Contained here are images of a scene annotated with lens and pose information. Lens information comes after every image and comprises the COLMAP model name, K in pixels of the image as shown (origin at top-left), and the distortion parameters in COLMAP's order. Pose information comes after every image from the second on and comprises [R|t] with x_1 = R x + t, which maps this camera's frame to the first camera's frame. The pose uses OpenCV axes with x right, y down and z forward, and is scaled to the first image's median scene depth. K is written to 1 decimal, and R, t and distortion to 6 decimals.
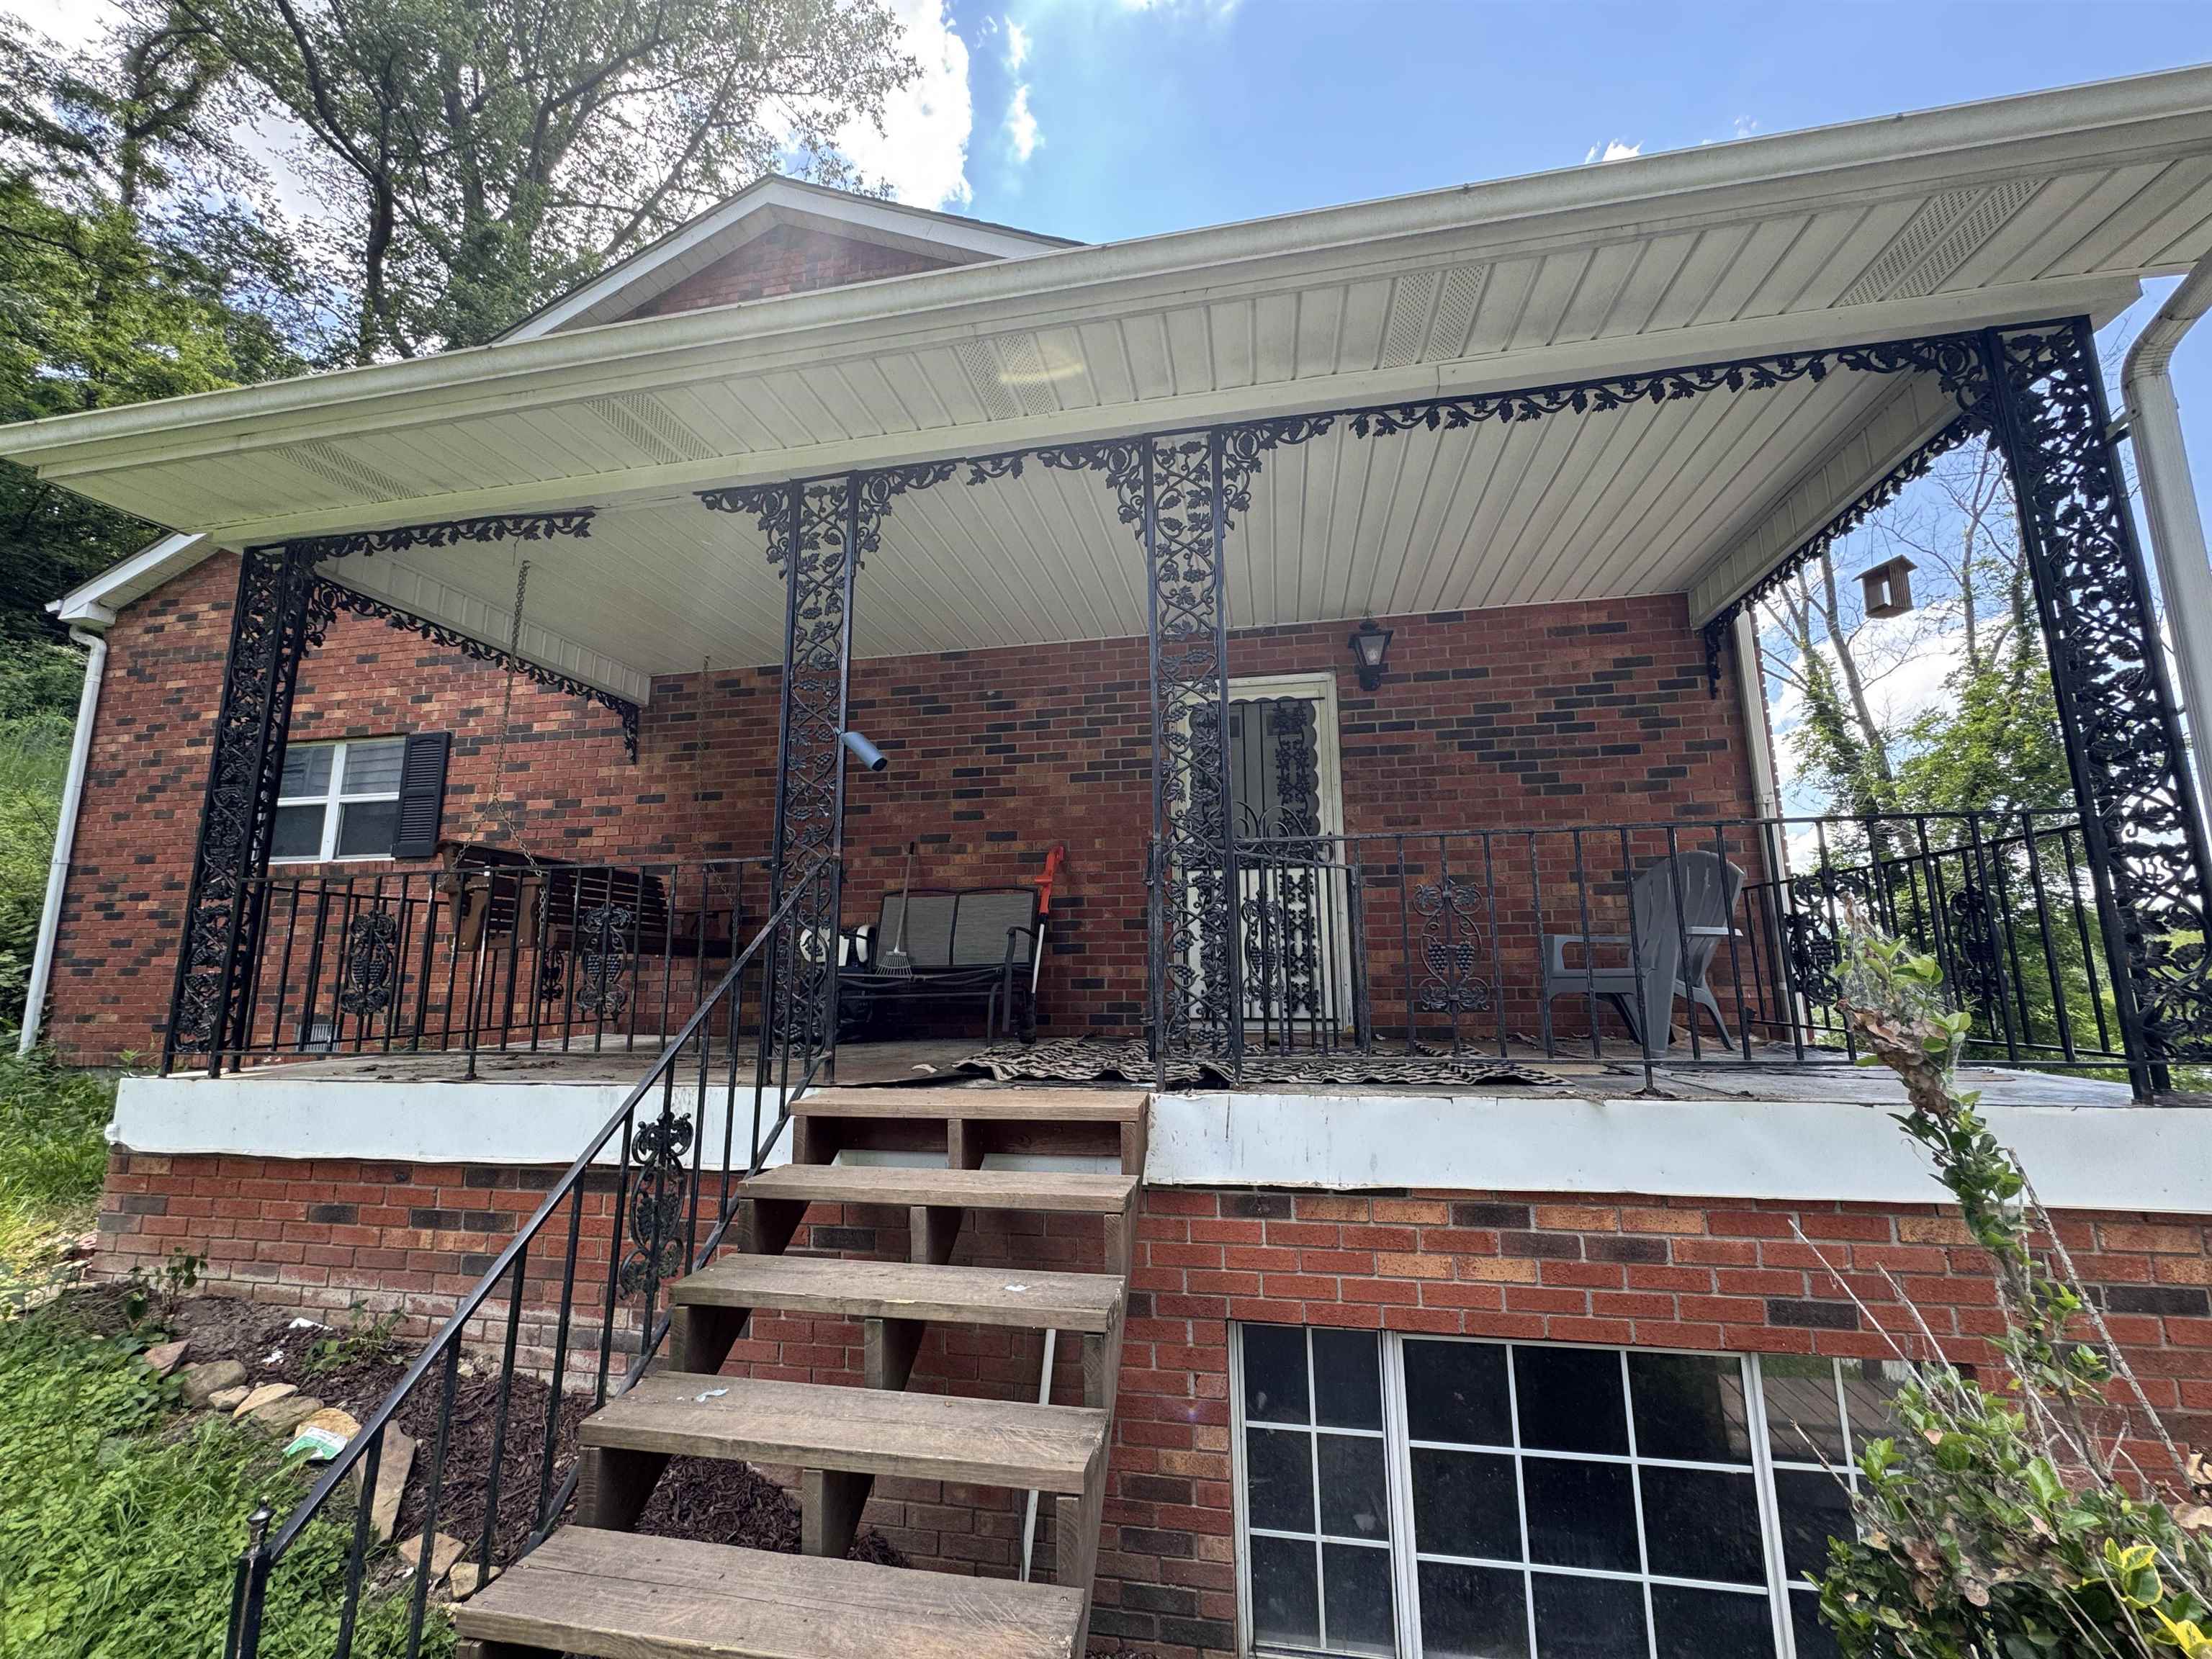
lens RADIAL K [[883.7, 0, 1104.9], [0, 883.7, 825.5], [0, 0, 1]] dist [-0.002245, 0.000327]
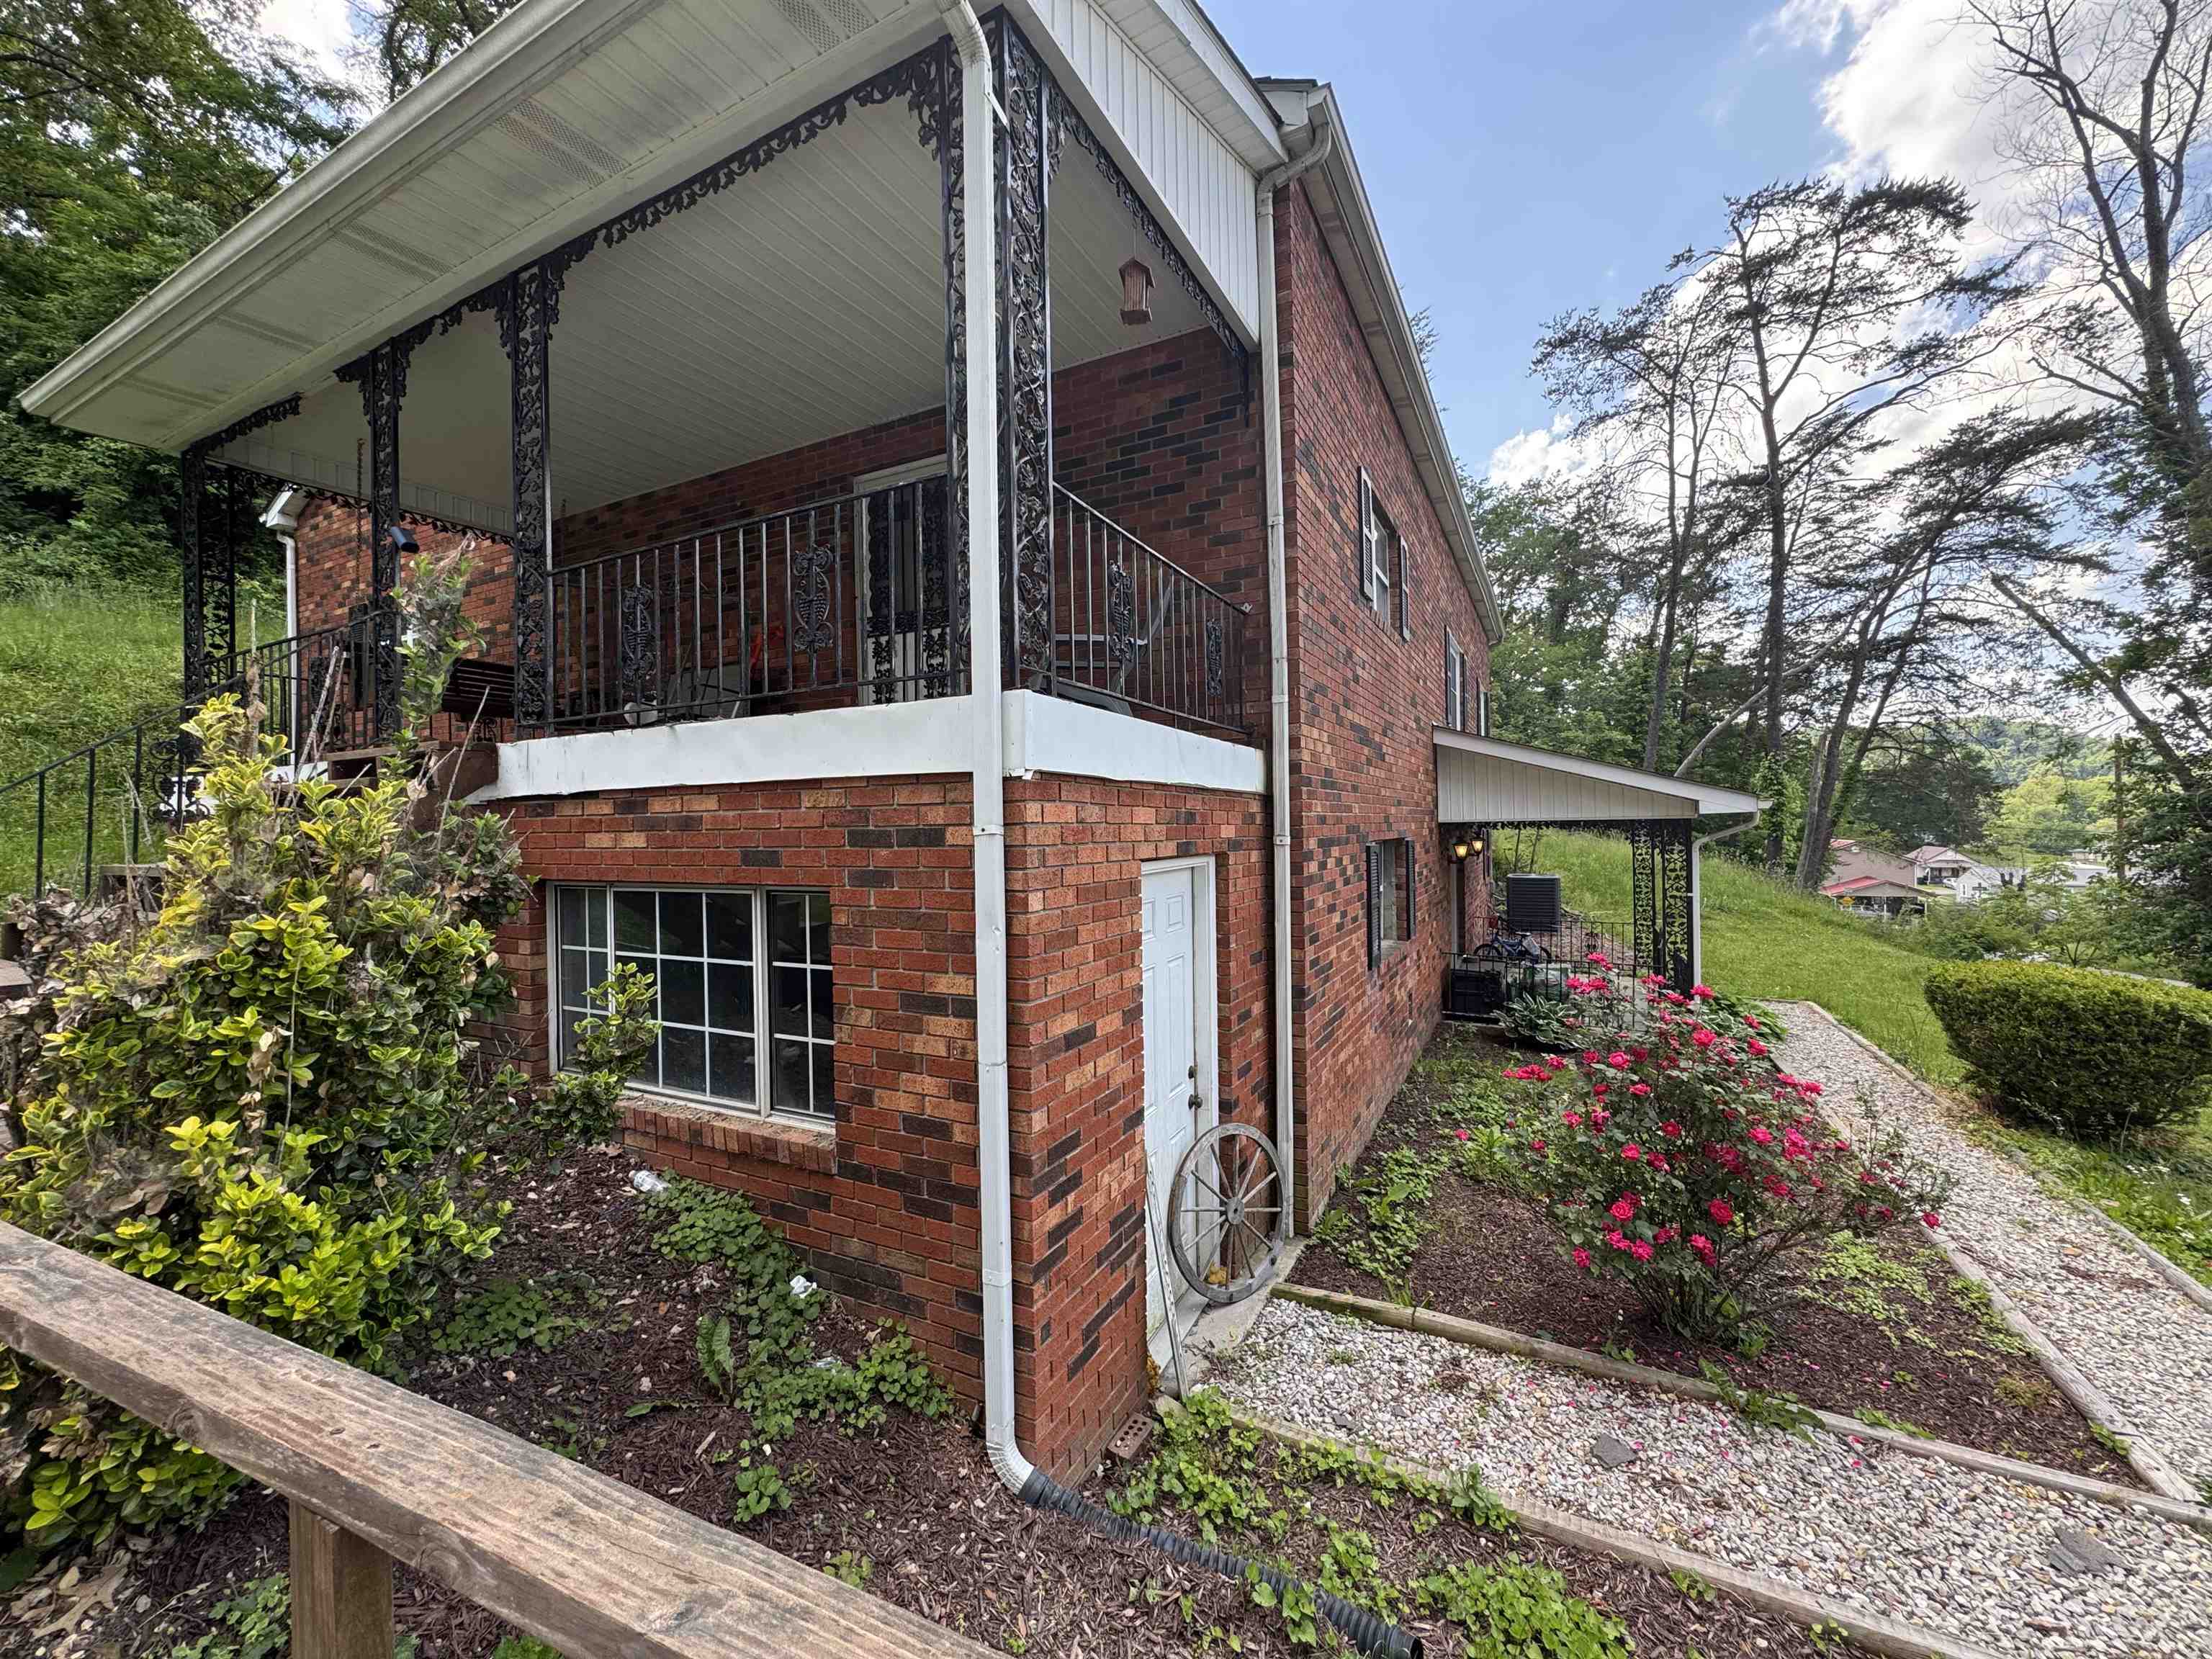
lens RADIAL K [[883.7, 0, 1109.7], [0, 883.7, 822.7], [0, 0, 1]] dist [-0.002245, 0.000327]
pose [[0.956470, -0.007216, -0.291742, 0.814129], [0.055395, 0.986008, 0.157226, 0.137758], [0.286526, -0.166543, 0.943486, -0.090689]]
